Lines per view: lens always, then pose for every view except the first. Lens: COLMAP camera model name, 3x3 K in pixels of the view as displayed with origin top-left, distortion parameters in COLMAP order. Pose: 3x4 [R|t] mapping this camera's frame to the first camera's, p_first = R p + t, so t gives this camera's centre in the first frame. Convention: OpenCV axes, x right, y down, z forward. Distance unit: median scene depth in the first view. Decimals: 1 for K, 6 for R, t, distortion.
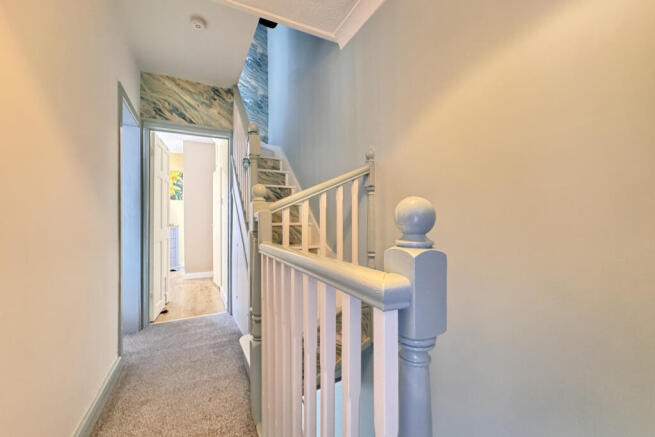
lens RADIAL K [[264.2, 0, 328.7], [0, 264.2, 217.4], [0, 0, 1]] dist [-0.007271, 0.001266]
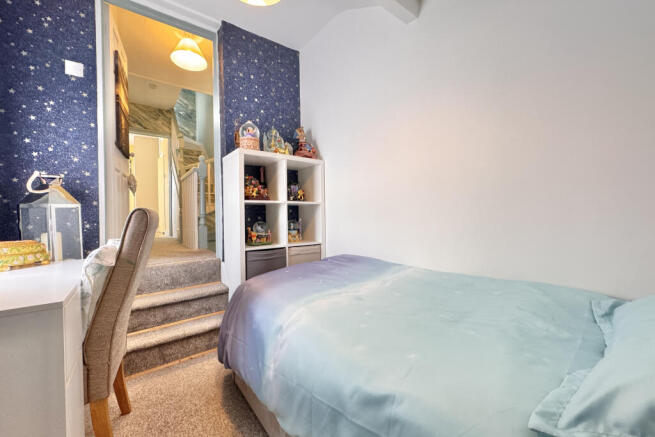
lens RADIAL K [[264.2, 0, 325.9], [0, 264.2, 220.4], [0, 0, 1]] dist [-0.007271, 0.001266]
pose [[0.985054, -0.010927, 0.171898, 0.353038], [0.006966, 0.999697, 0.023626, 0.220509], [-0.172104, -0.022076, 0.984831, -0.941729]]
